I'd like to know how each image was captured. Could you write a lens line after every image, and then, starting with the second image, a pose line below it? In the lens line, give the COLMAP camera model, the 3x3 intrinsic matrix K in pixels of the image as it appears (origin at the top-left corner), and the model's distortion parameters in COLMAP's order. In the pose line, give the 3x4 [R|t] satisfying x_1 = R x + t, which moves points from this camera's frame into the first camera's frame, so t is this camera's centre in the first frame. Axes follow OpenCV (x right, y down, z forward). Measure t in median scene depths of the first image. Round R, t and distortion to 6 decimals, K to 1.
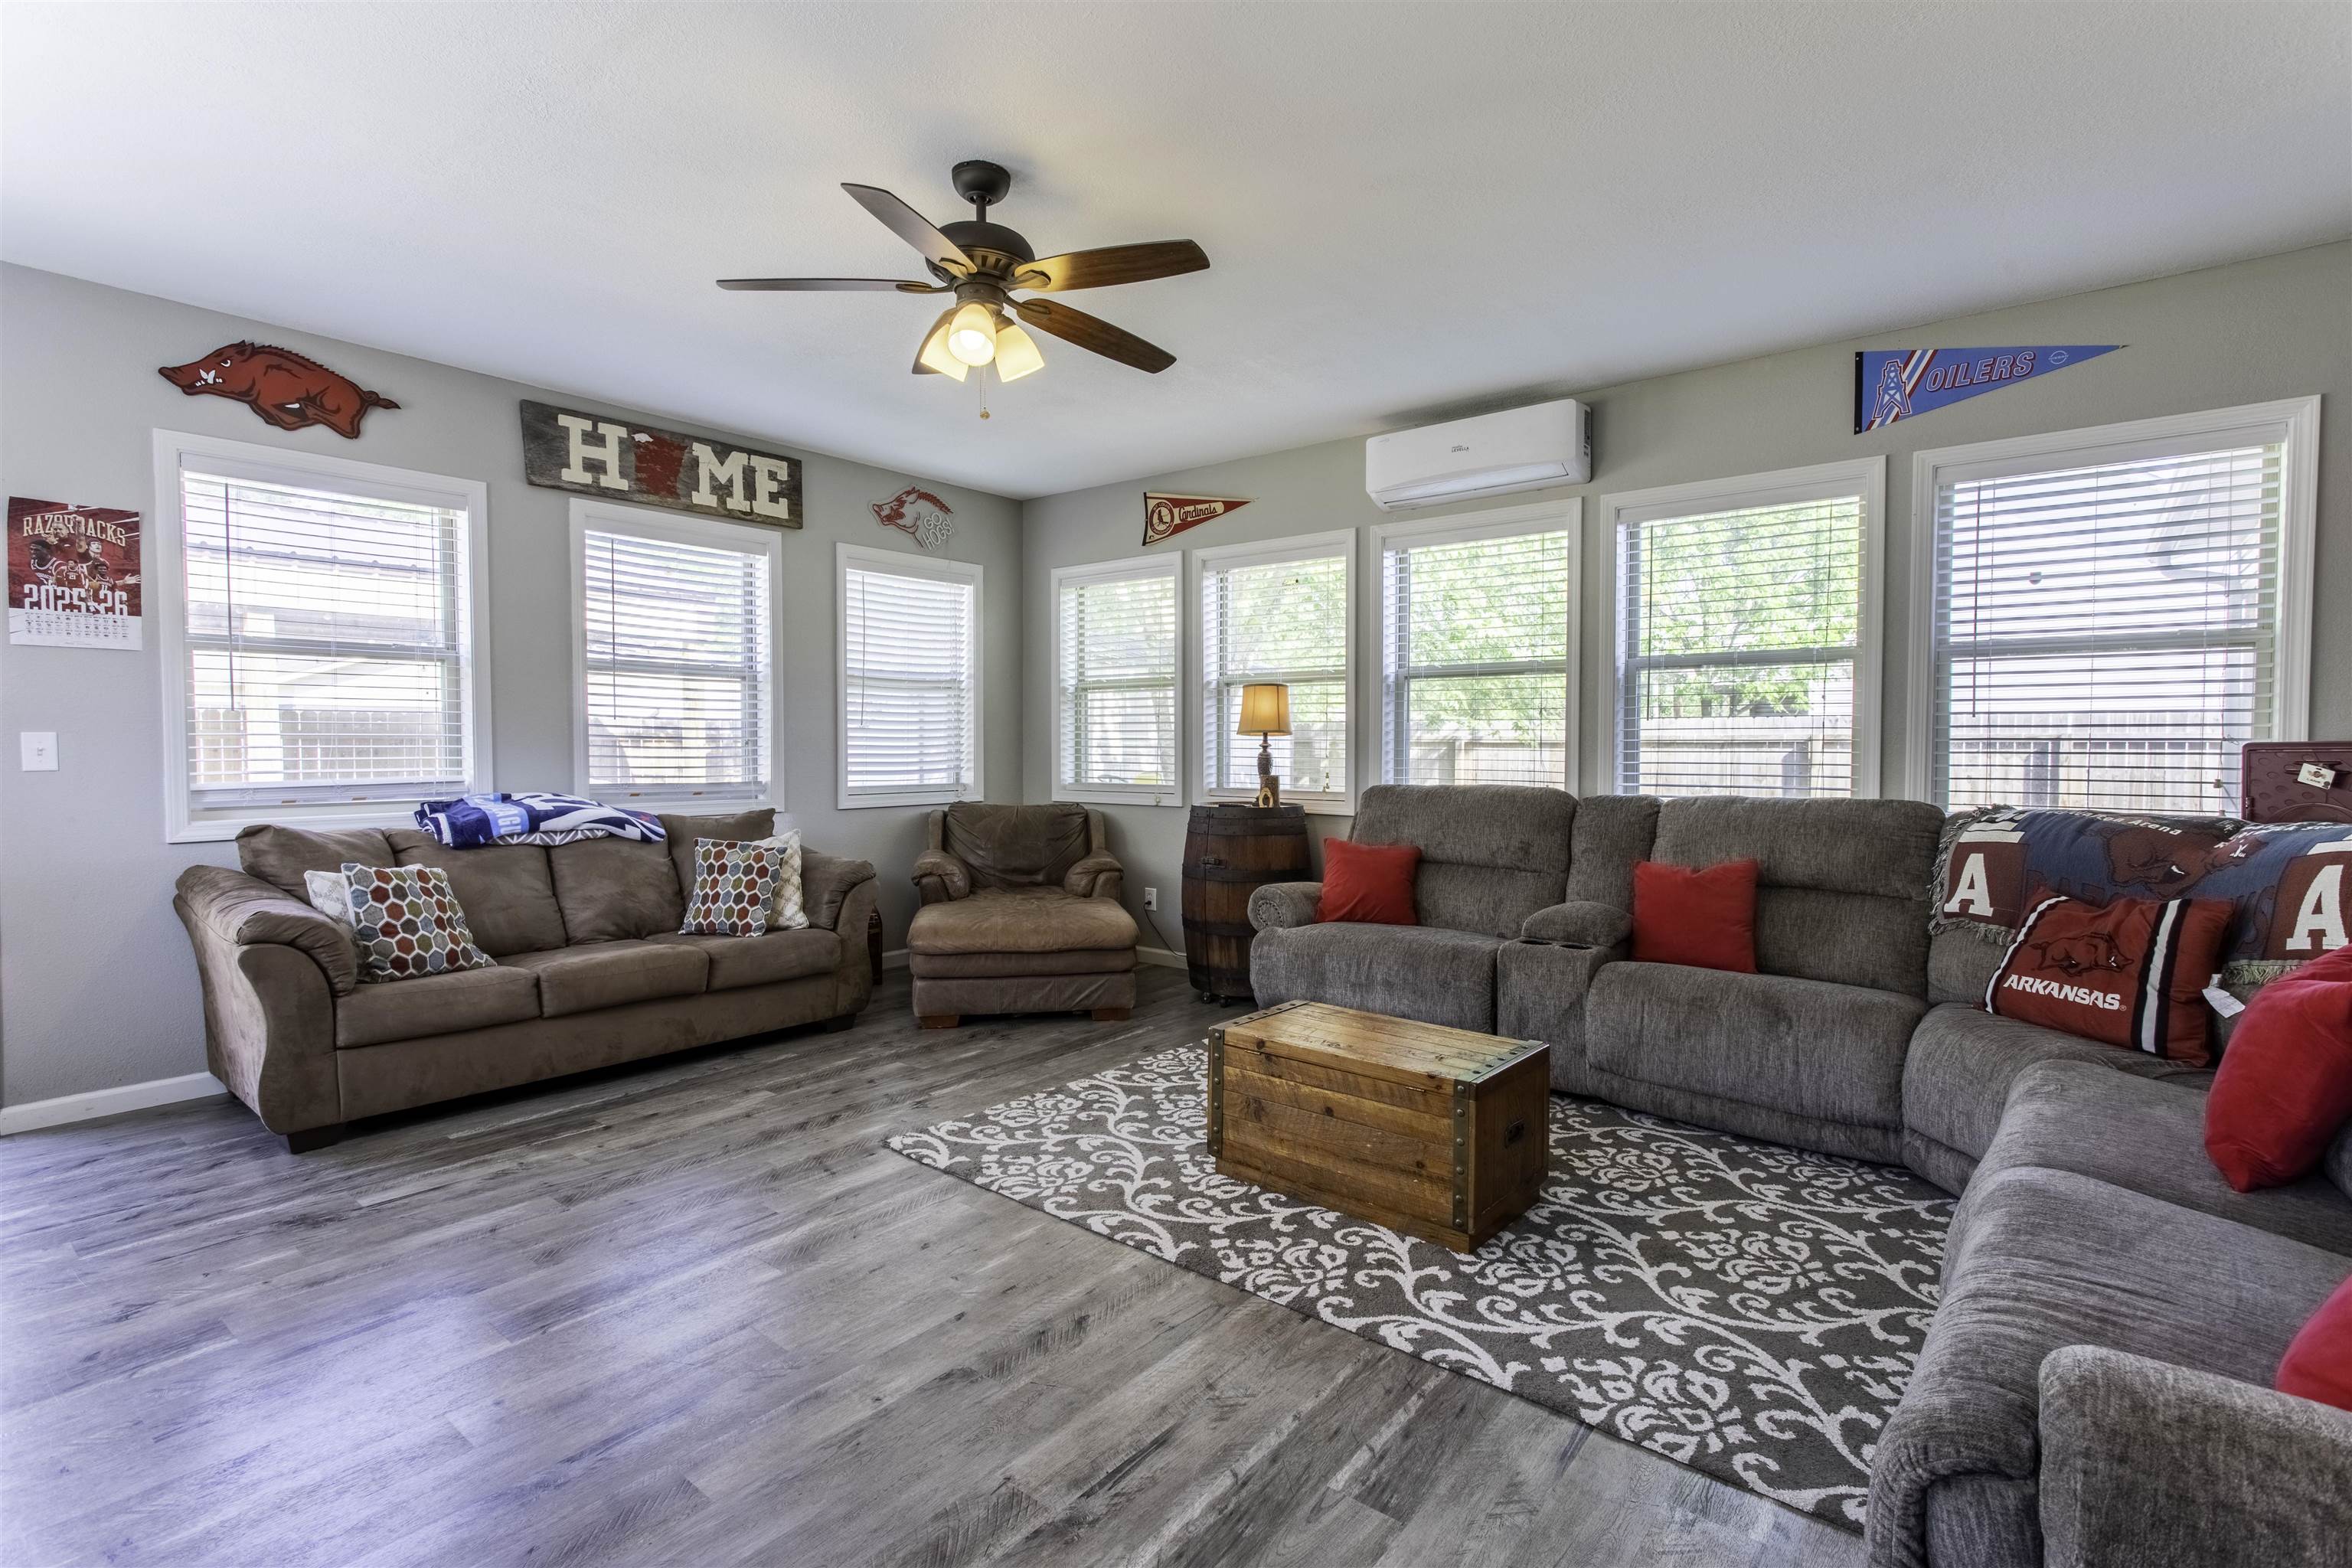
lens RADIAL K [[1108.0, 0, 1171.8], [0, 1108.0, 775.7], [0, 0, 1]] dist [0.003996, 0.000845]
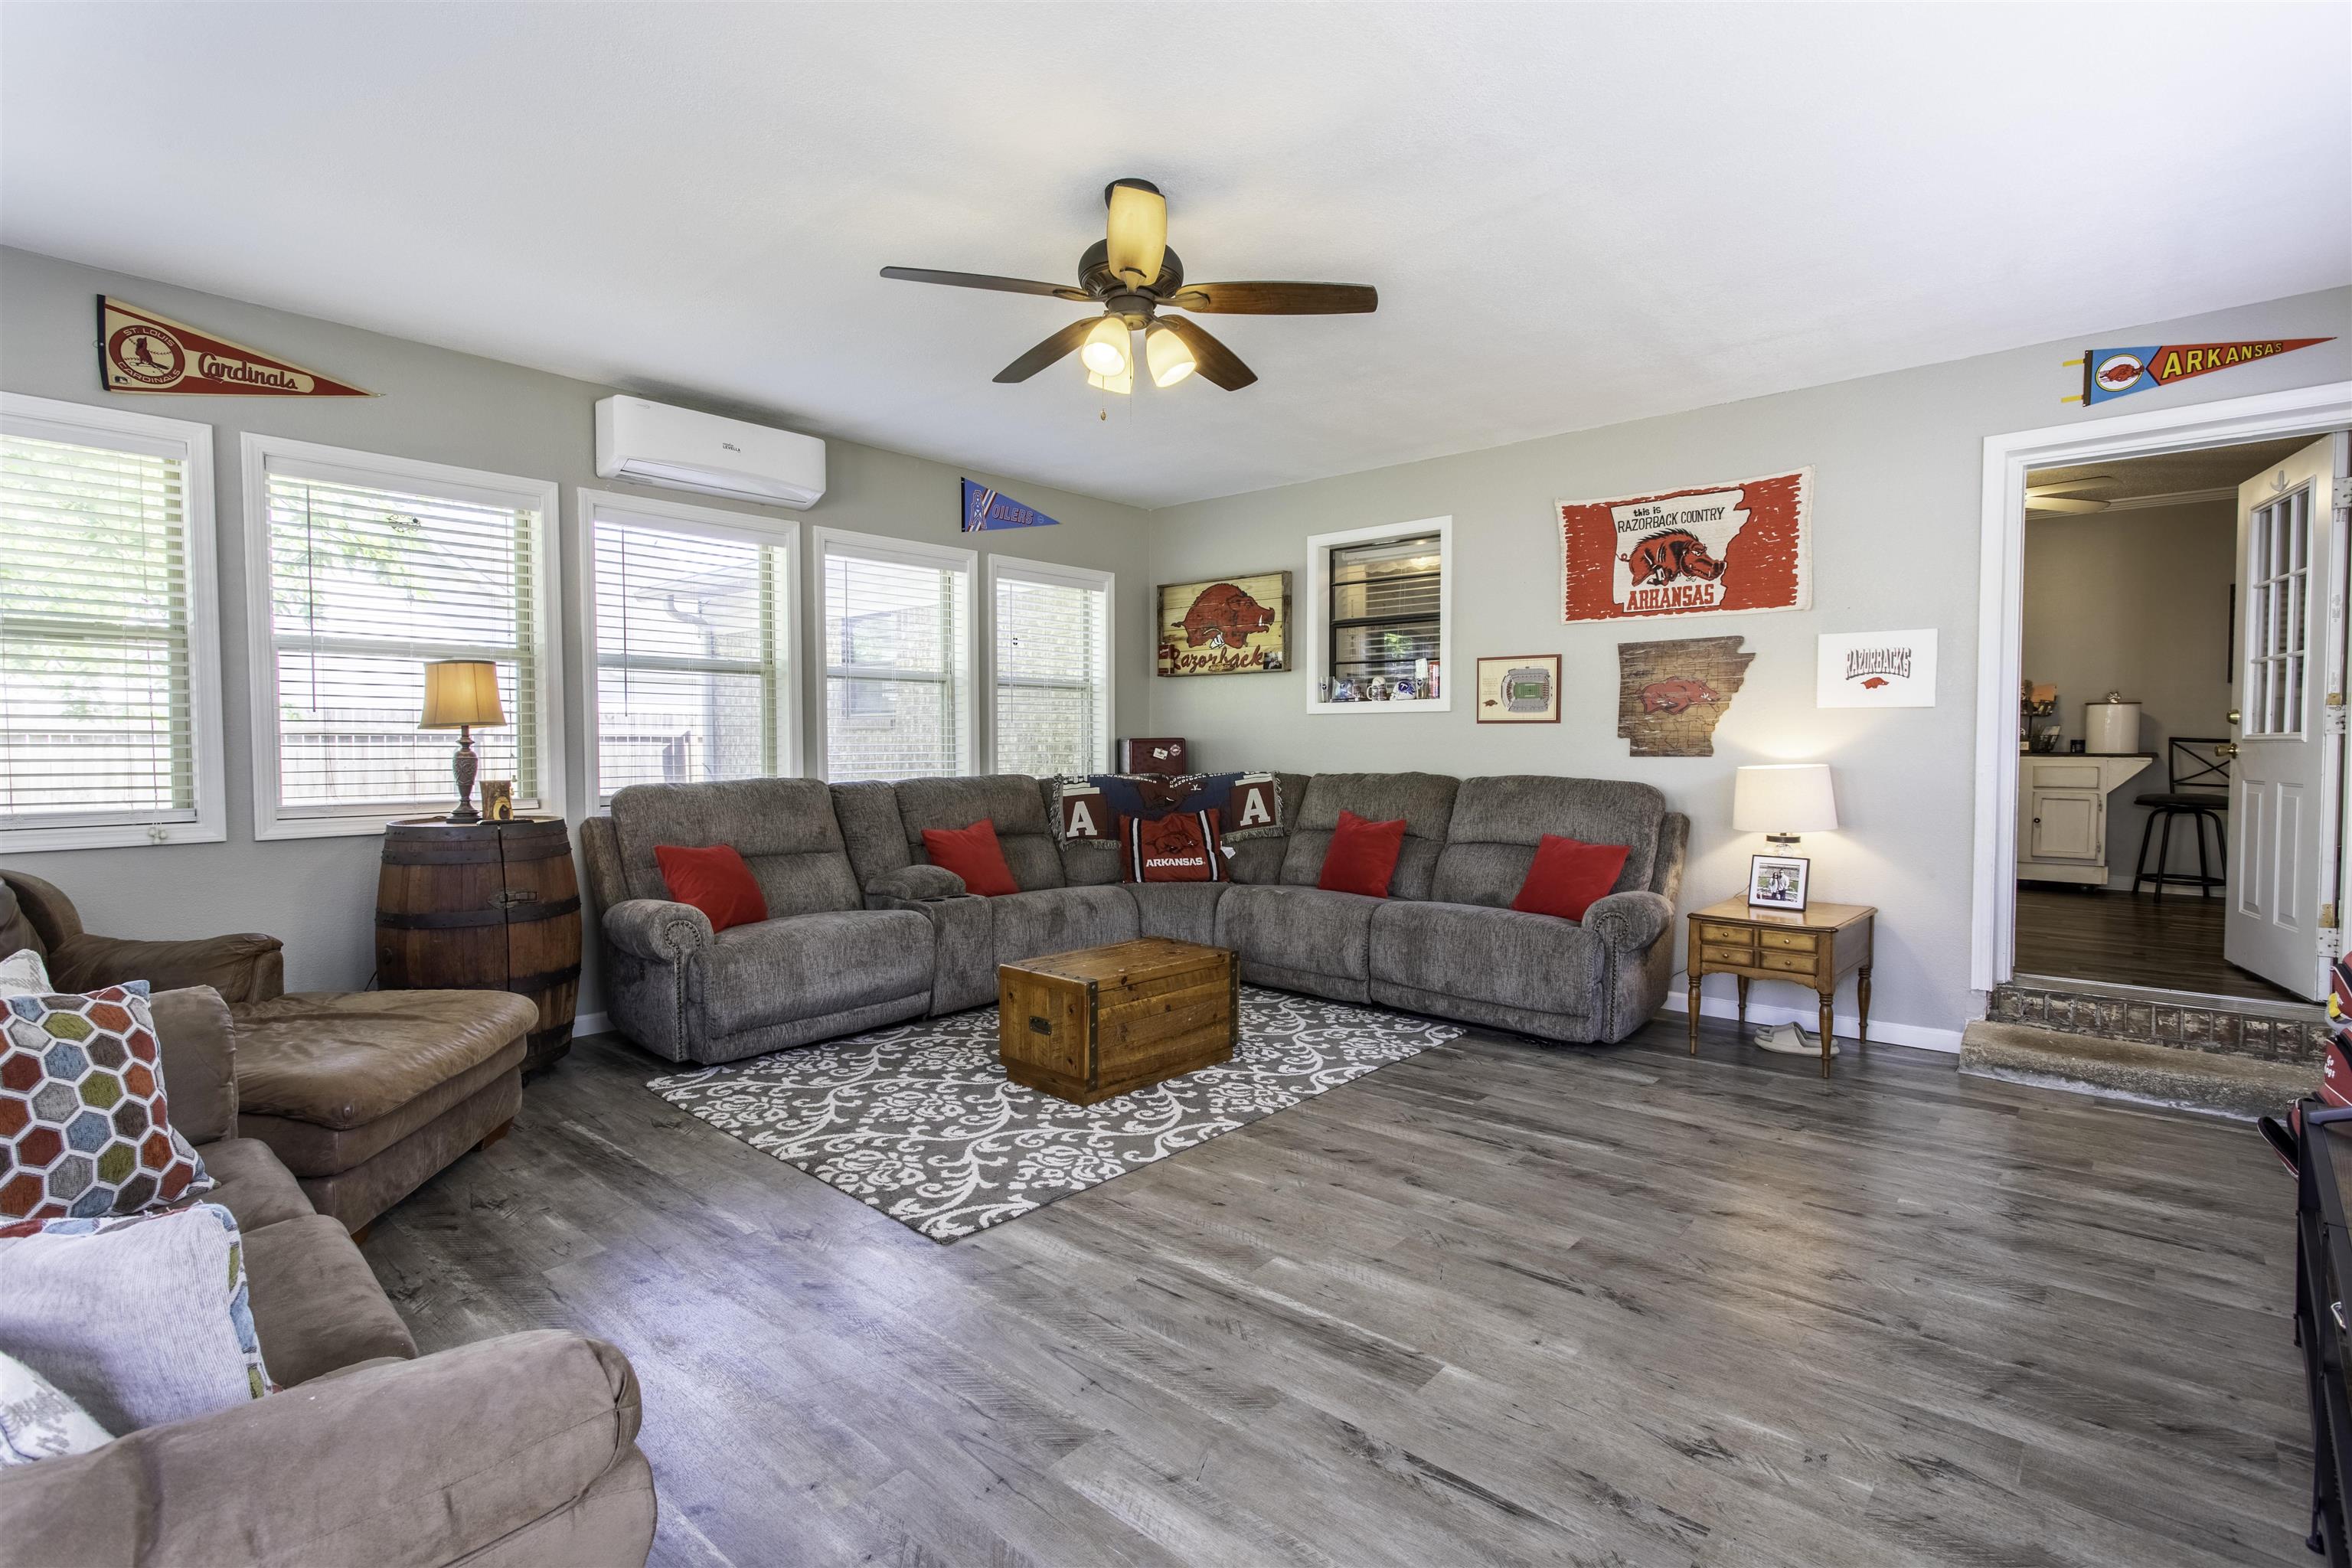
lens RADIAL K [[1108.0, 0, 1155.4], [0, 1108.0, 780.7], [0, 0, 1]] dist [0.003996, 0.000845]
pose [[0.052021, -0.038552, 0.997902, -1.160027], [0.028952, 0.998893, 0.037081, -0.028174], [-0.998226, 0.026962, 0.053079, 0.891505]]
